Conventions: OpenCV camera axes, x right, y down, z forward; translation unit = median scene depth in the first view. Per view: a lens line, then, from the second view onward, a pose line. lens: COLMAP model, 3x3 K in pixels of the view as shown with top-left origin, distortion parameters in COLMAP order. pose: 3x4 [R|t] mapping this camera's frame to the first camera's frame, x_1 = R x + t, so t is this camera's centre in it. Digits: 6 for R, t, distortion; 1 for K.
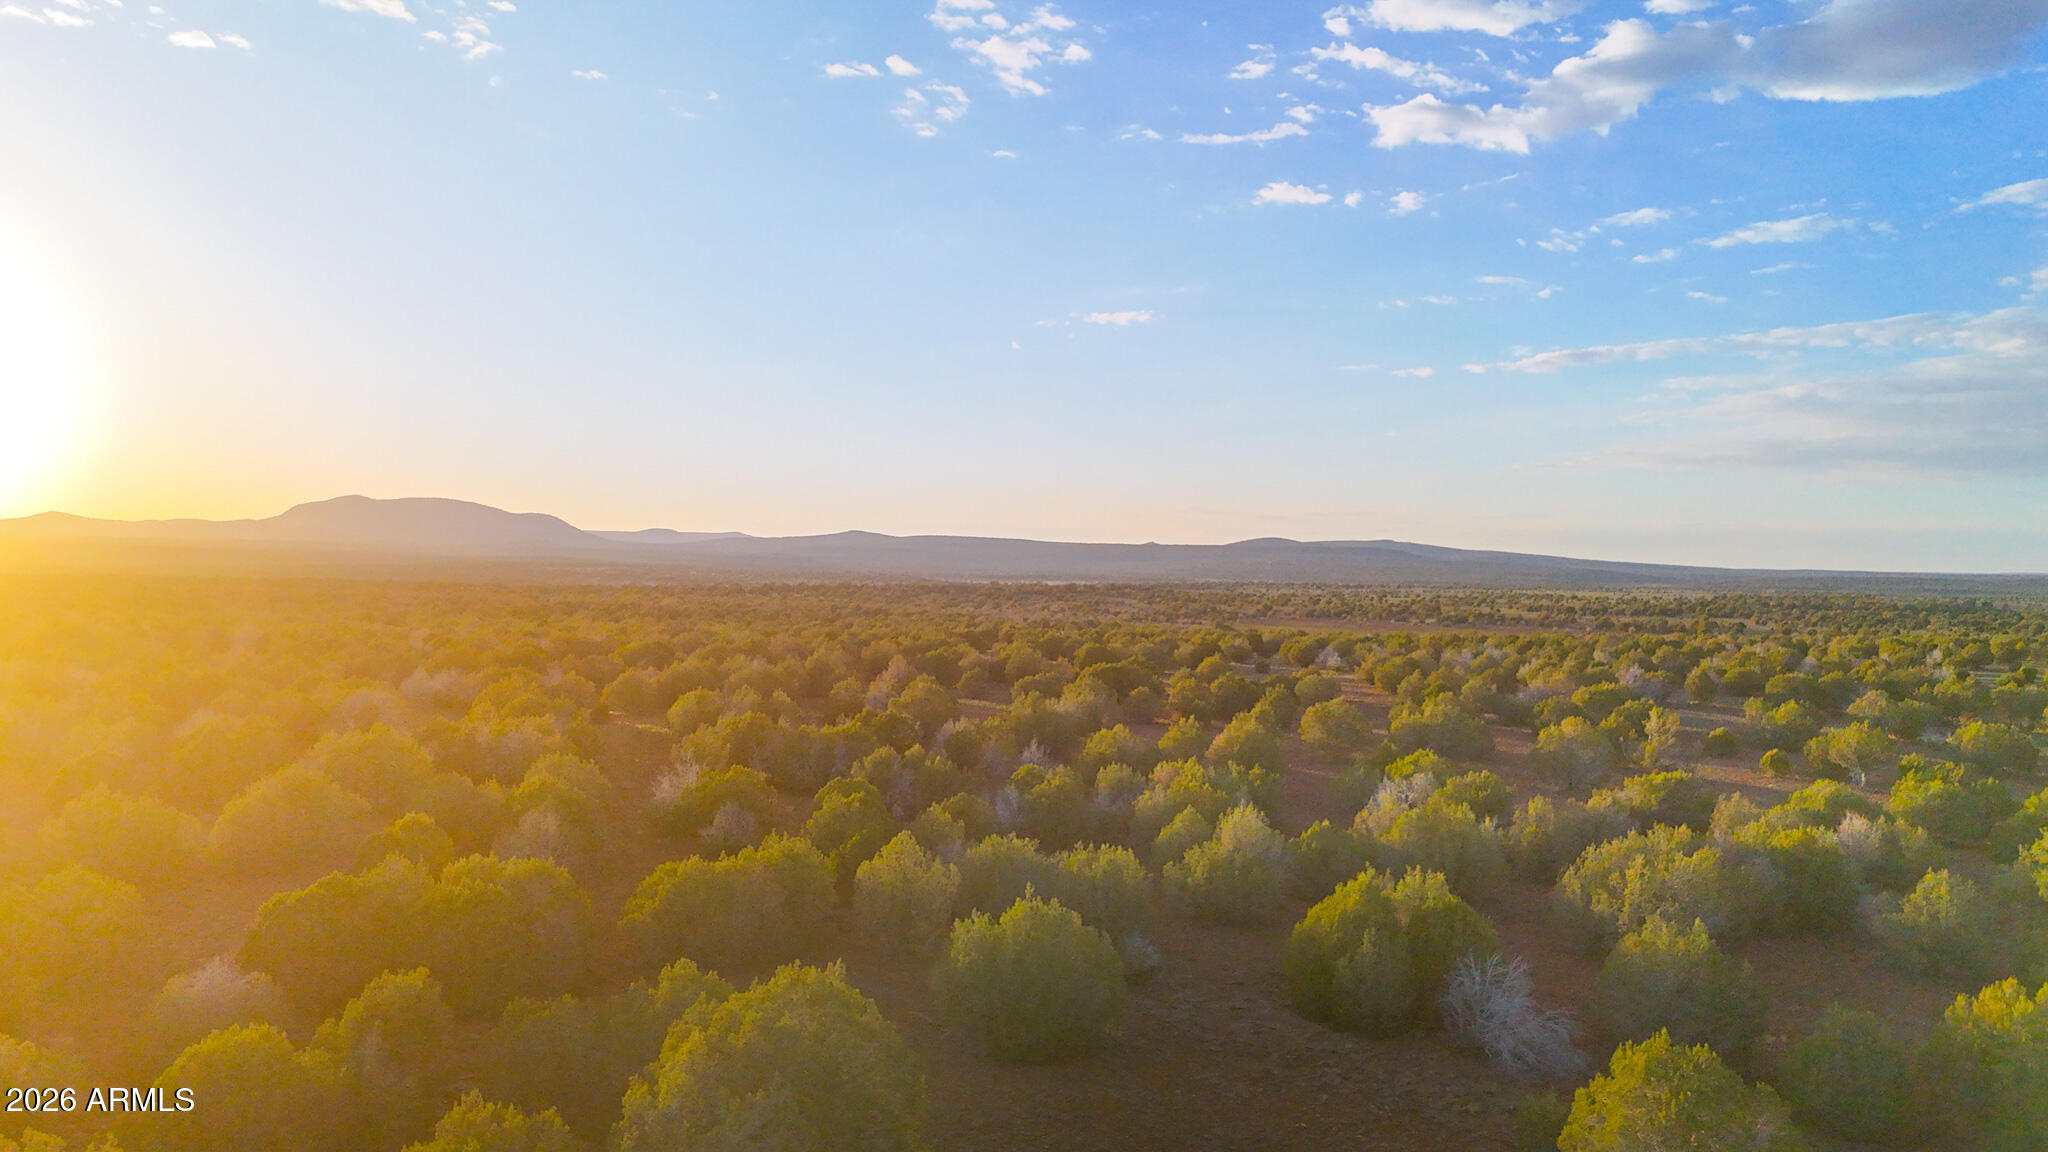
lens RADIAL K [[1499.2, 0, 1022.1], [0, 1499.2, 568.2], [0, 0, 1]] dist [0.086407, -0.087378]
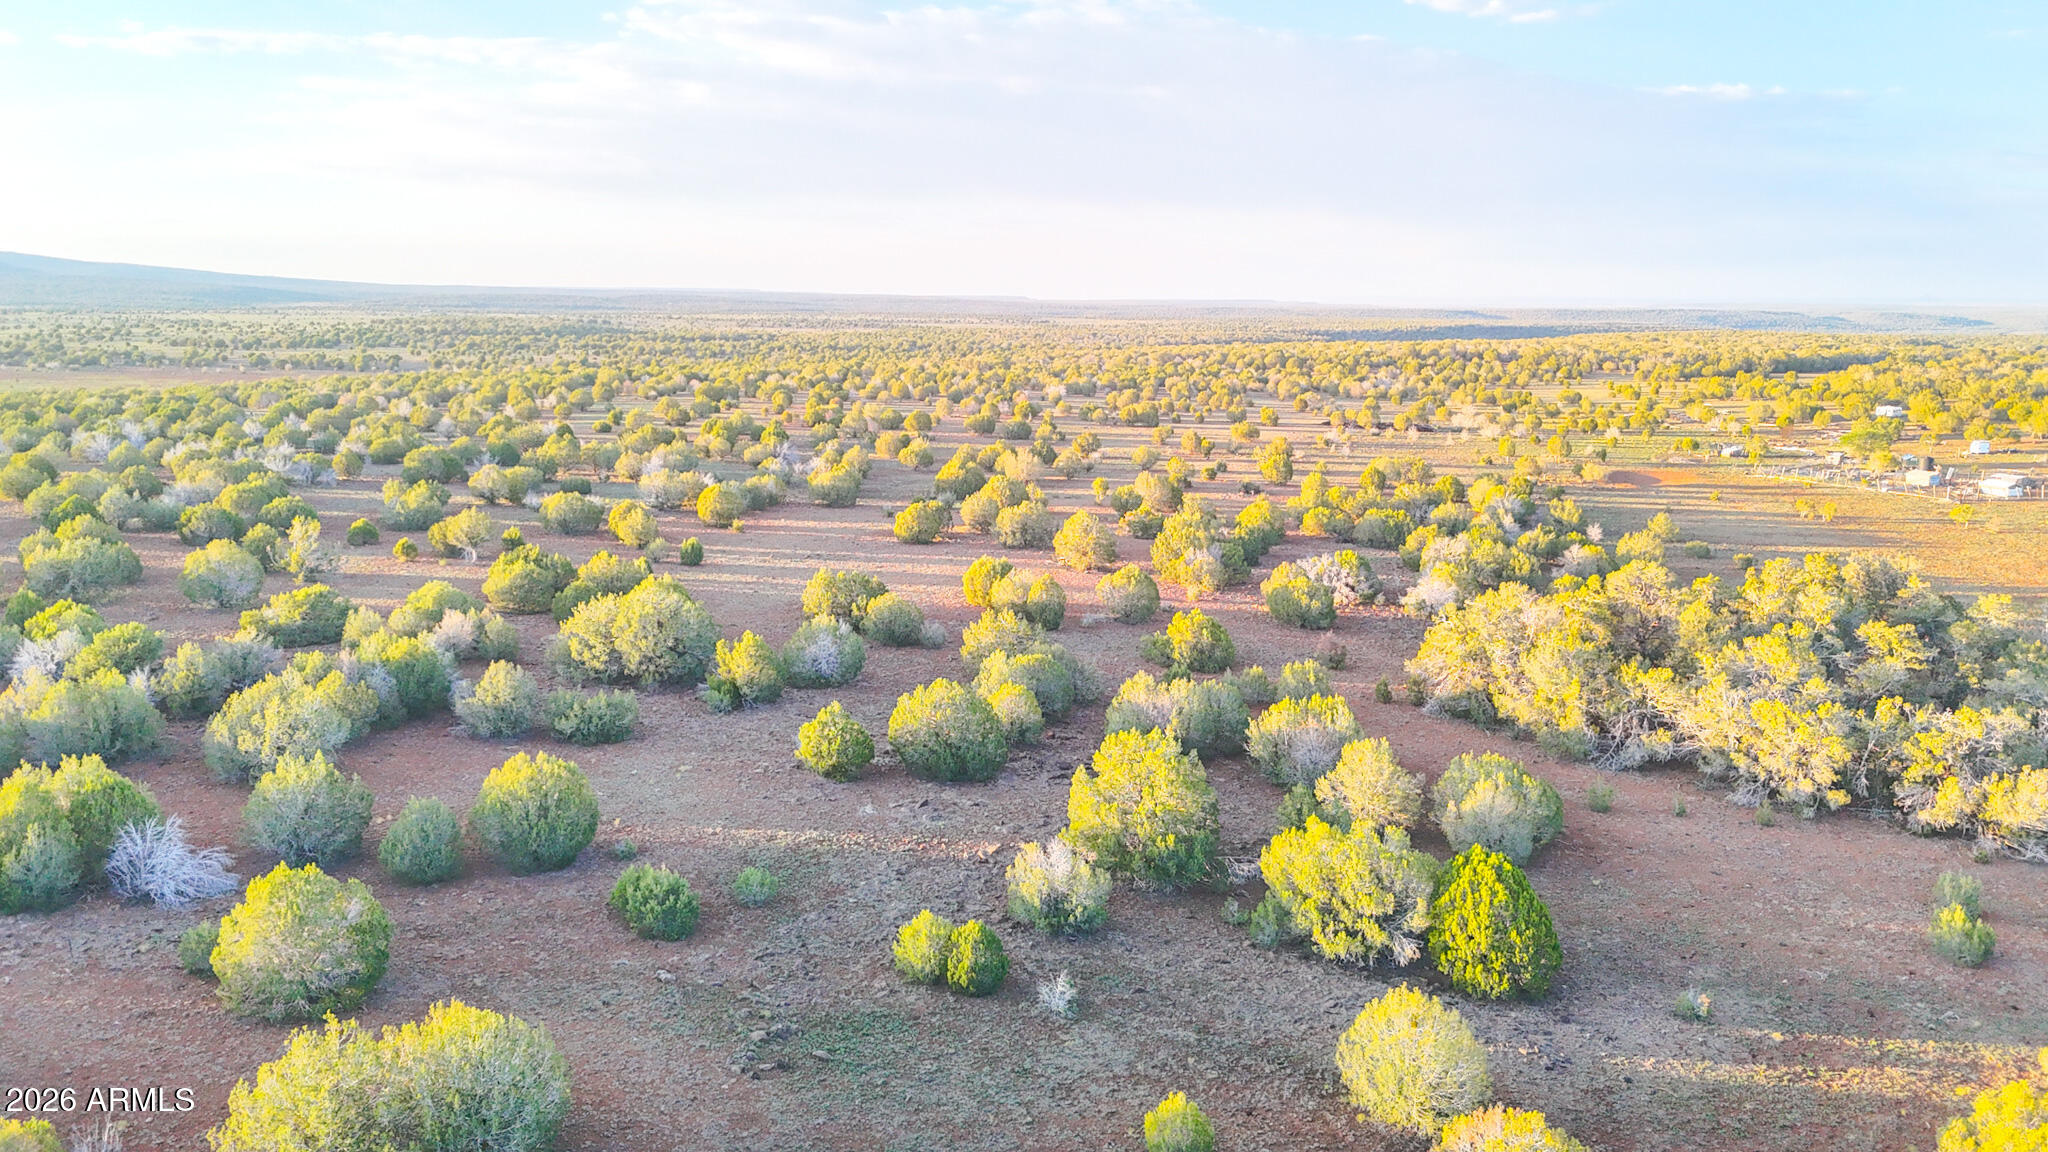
lens RADIAL K [[1504.0, 0, 1028.2], [0, 1504.0, 580.6], [0, 0, 1]] dist [0.069810, -0.068249]
pose [[0.676658, -0.144951, 0.721888, -0.027516], [0.003557, 0.981063, 0.193657, -0.063659], [-0.736289, -0.128472, 0.664360, -0.118845]]
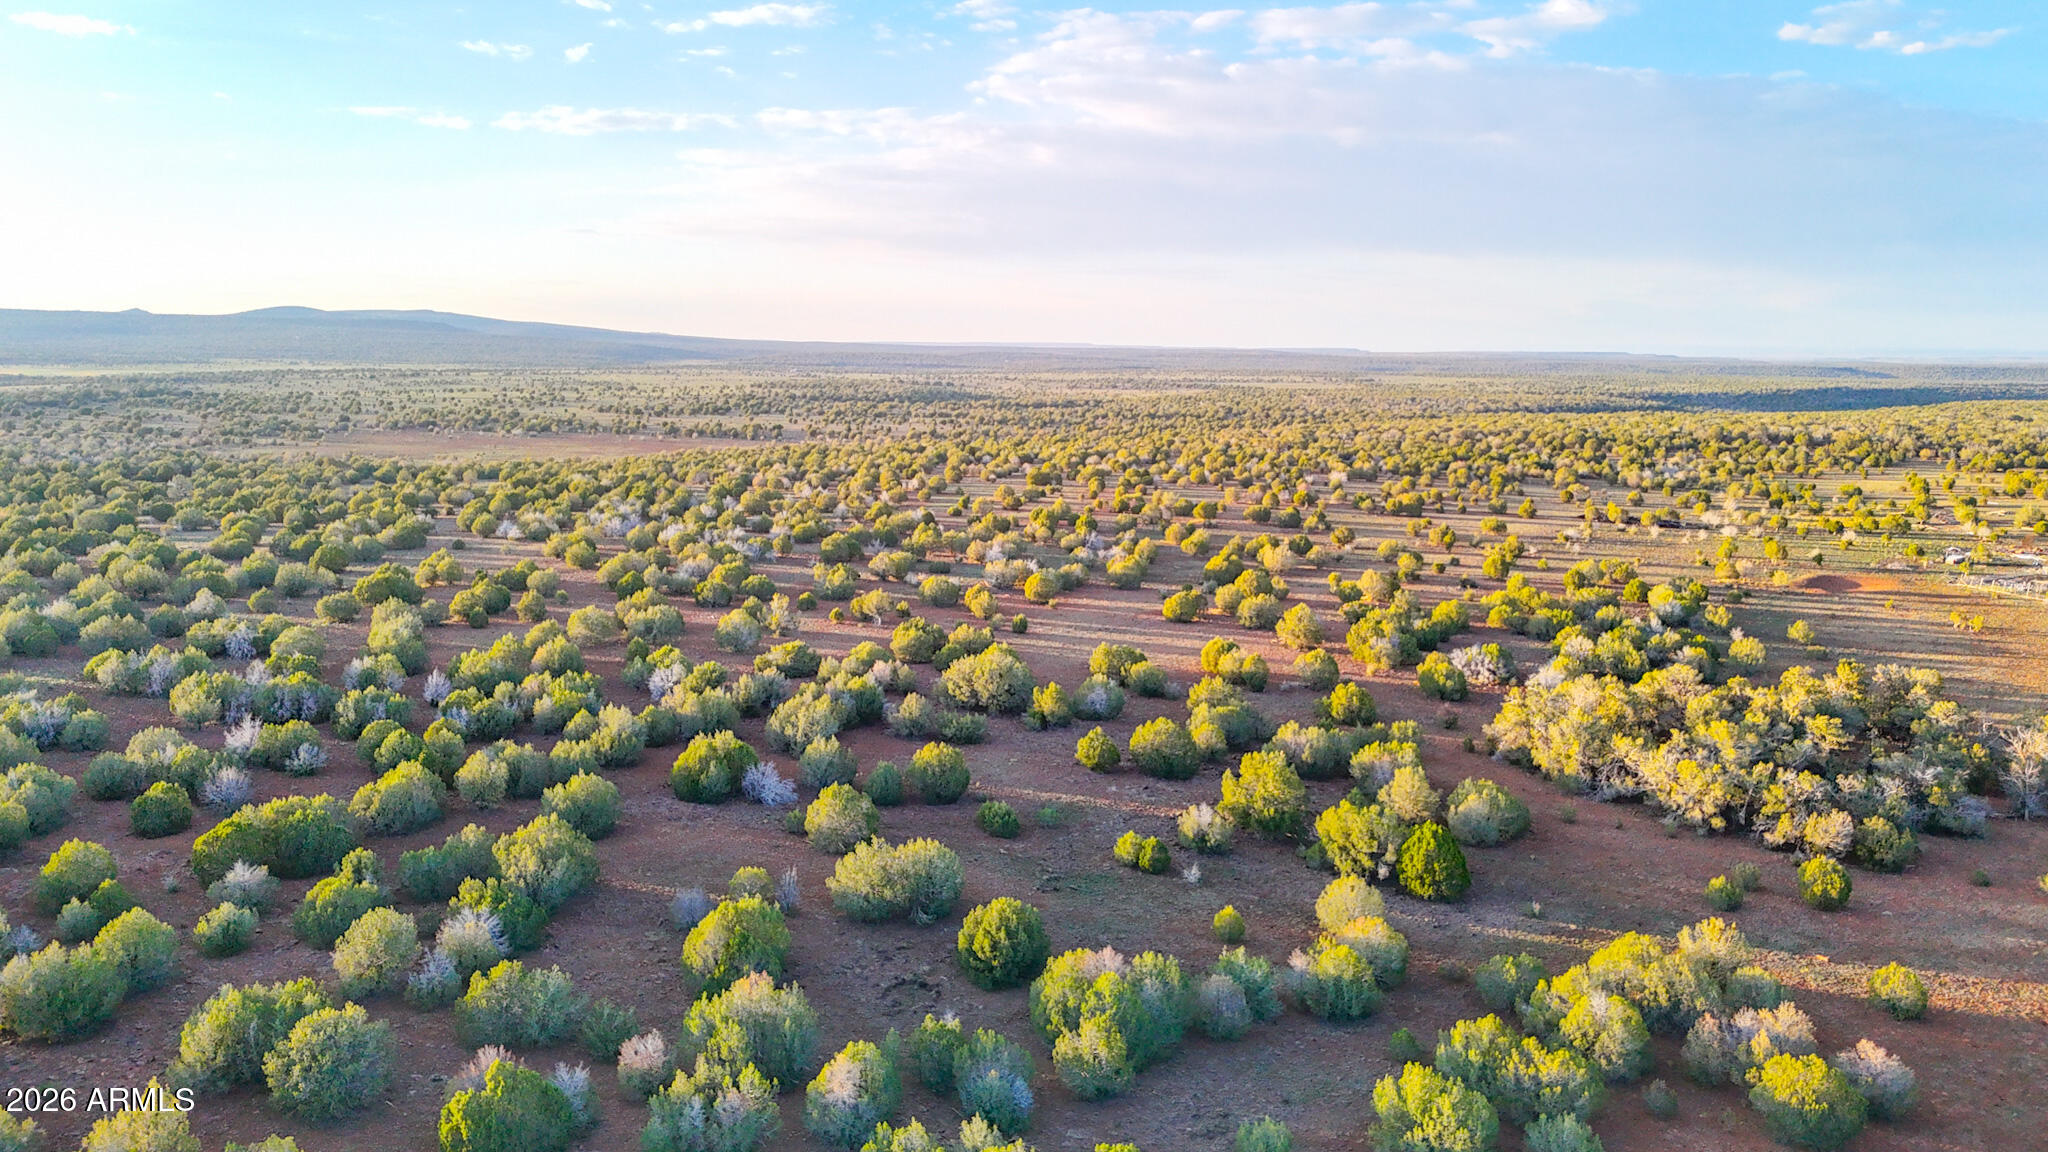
lens RADIAL K [[1499.2, 0, 1022.1], [0, 1499.2, 568.2], [0, 0, 1]] dist [0.086407, -0.087378]
pose [[0.820037, -0.090435, 0.565121, -0.265094], [0.004001, 0.988318, 0.152352, -0.163554], [-0.572297, -0.122673, 0.810819, -0.455493]]
